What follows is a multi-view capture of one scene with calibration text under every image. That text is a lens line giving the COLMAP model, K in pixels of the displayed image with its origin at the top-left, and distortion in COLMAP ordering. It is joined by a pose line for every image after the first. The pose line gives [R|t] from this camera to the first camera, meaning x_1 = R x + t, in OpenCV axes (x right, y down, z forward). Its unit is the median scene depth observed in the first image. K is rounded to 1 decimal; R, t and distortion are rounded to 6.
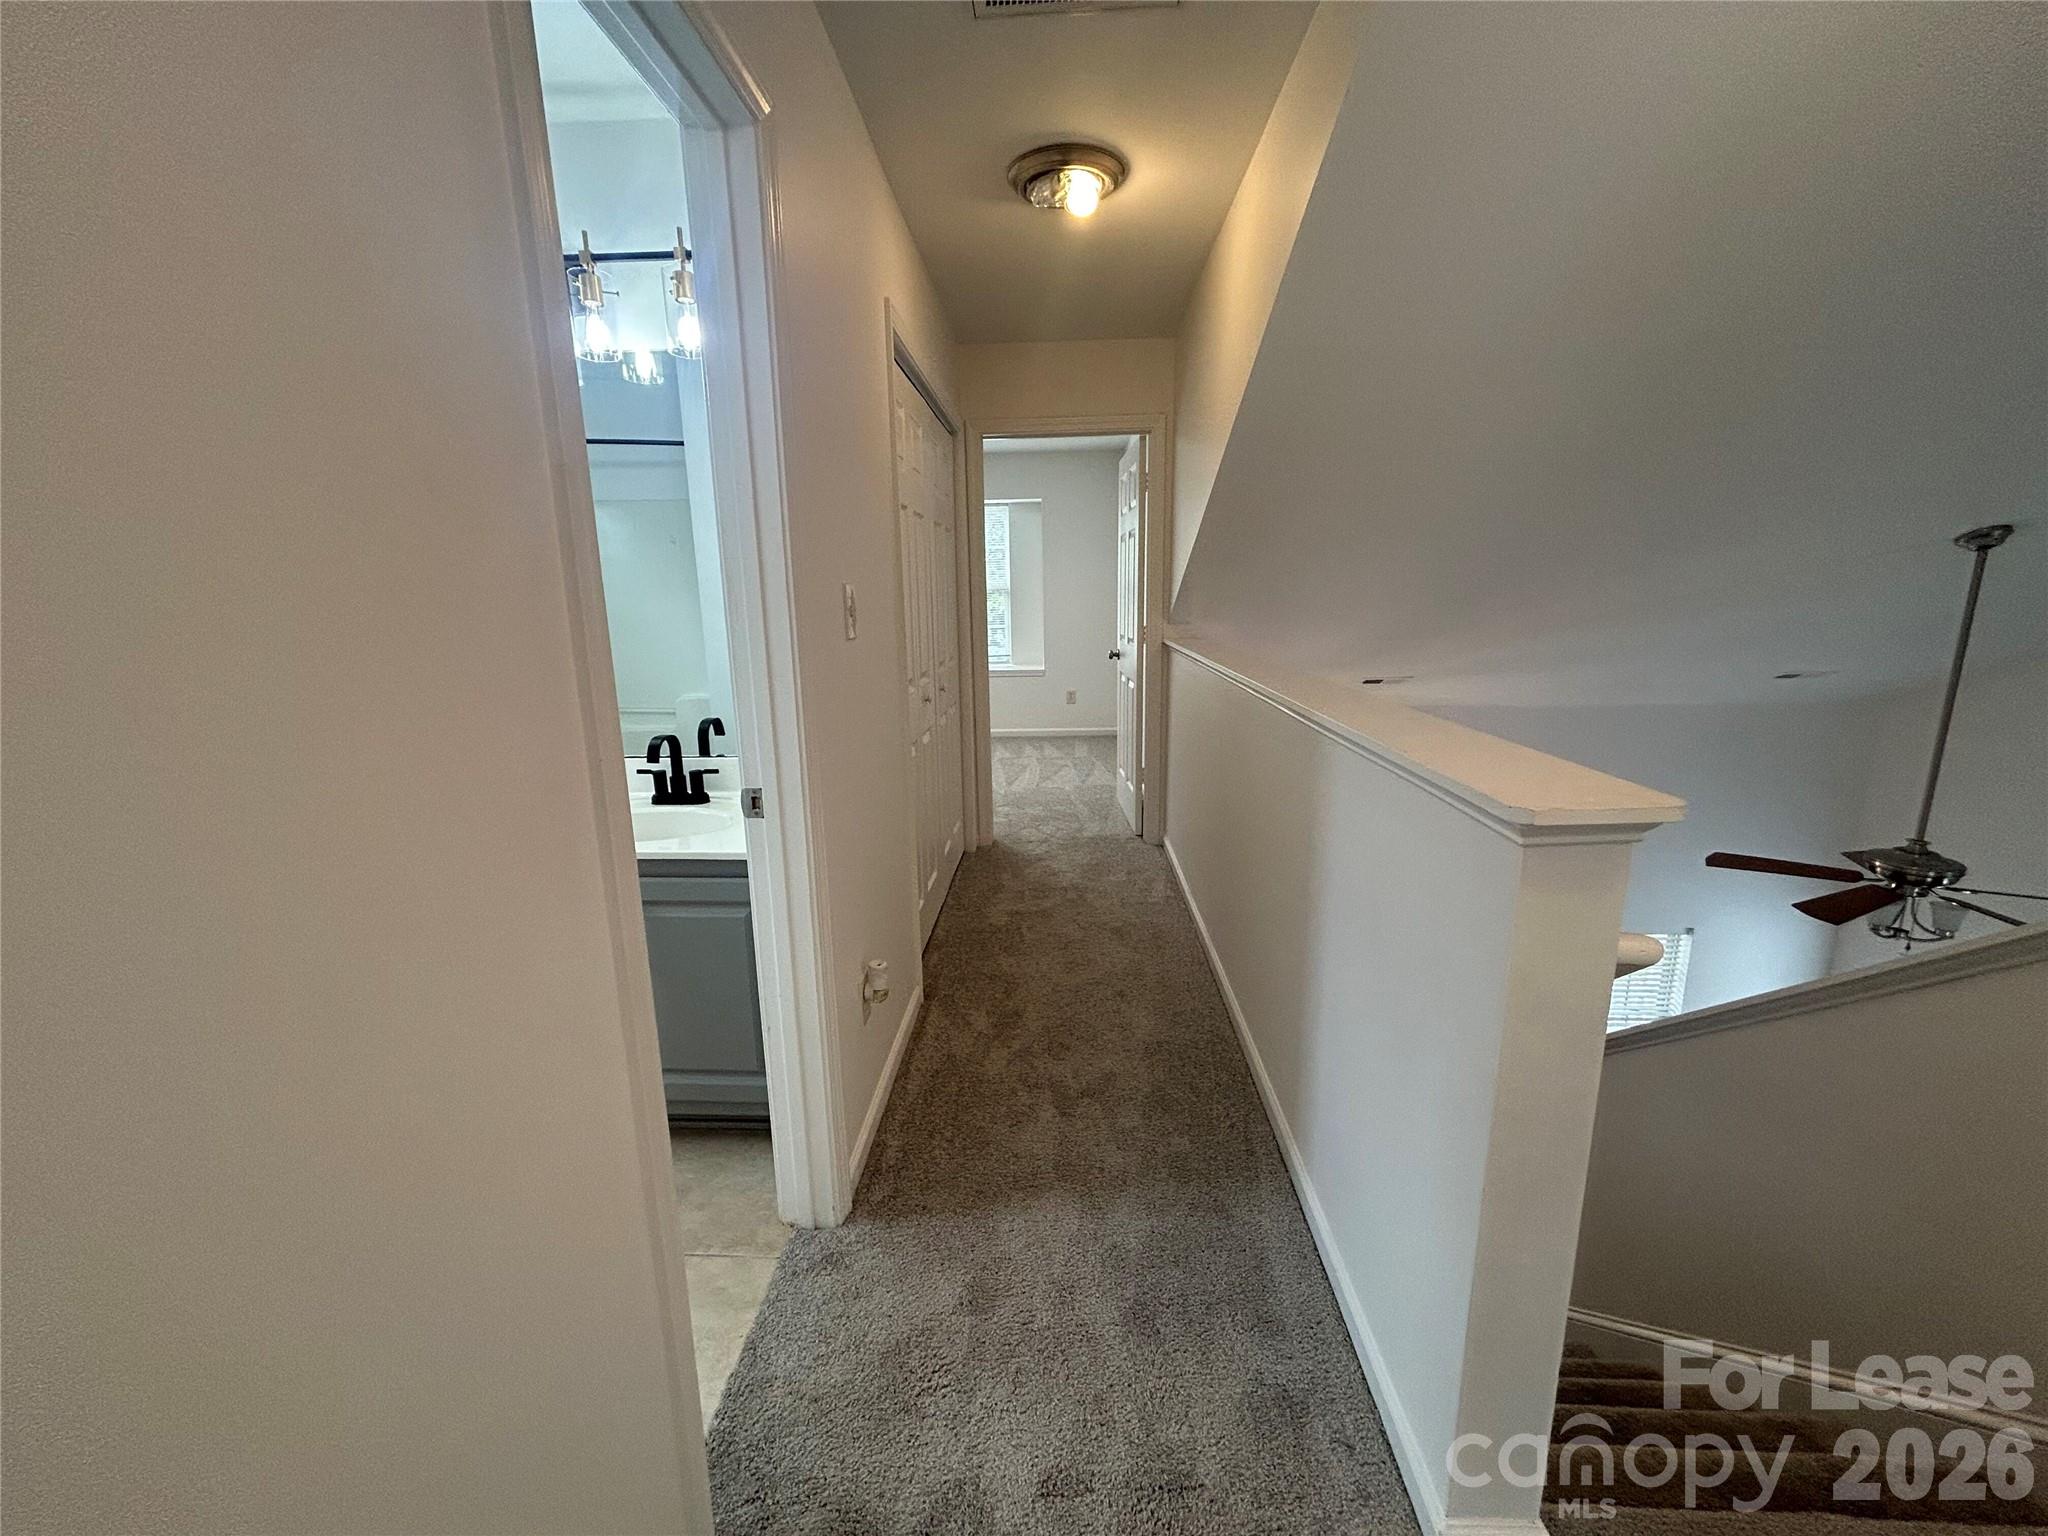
lens RADIAL K [[822.3, 0, 1021.3], [0, 822.3, 775.1], [0, 0, 1]] dist [-0.003222, 0.001749]
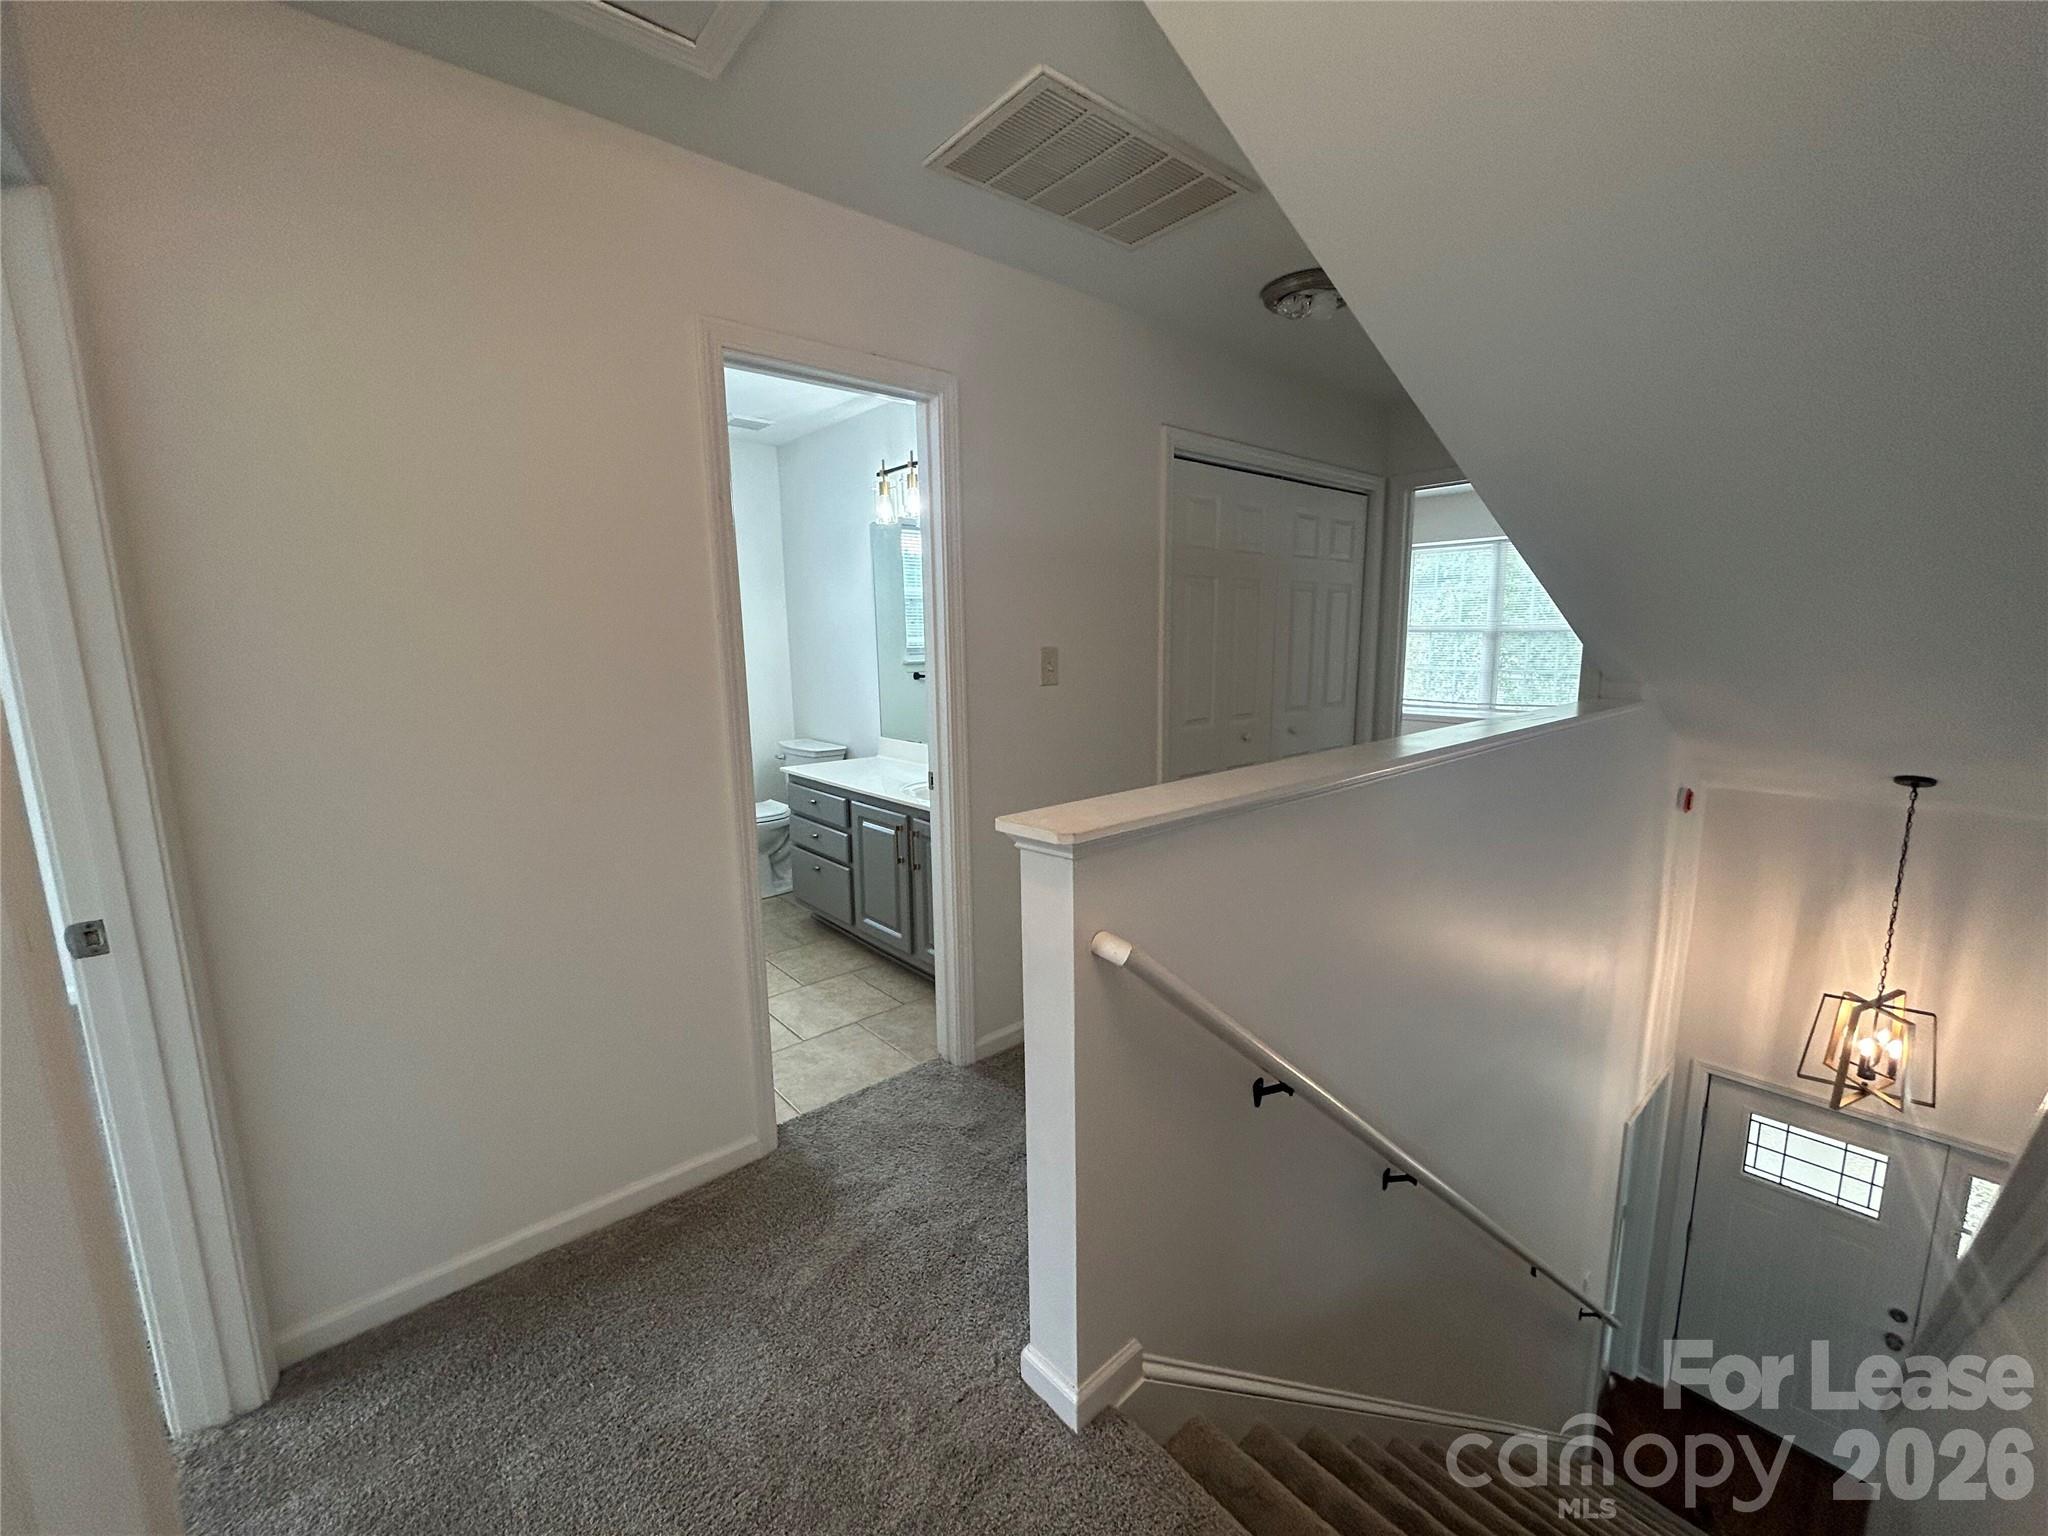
lens RADIAL K [[822.3, 0, 1037.3], [0, 822.3, 765.8], [0, 0, 1]] dist [-0.003222, 0.001749]
pose [[0.704399, 0.121867, -0.699264, 0.957440], [-0.149952, 0.988466, 0.021216, -0.053363], [0.693784, 0.089911, 0.714549, -0.028980]]
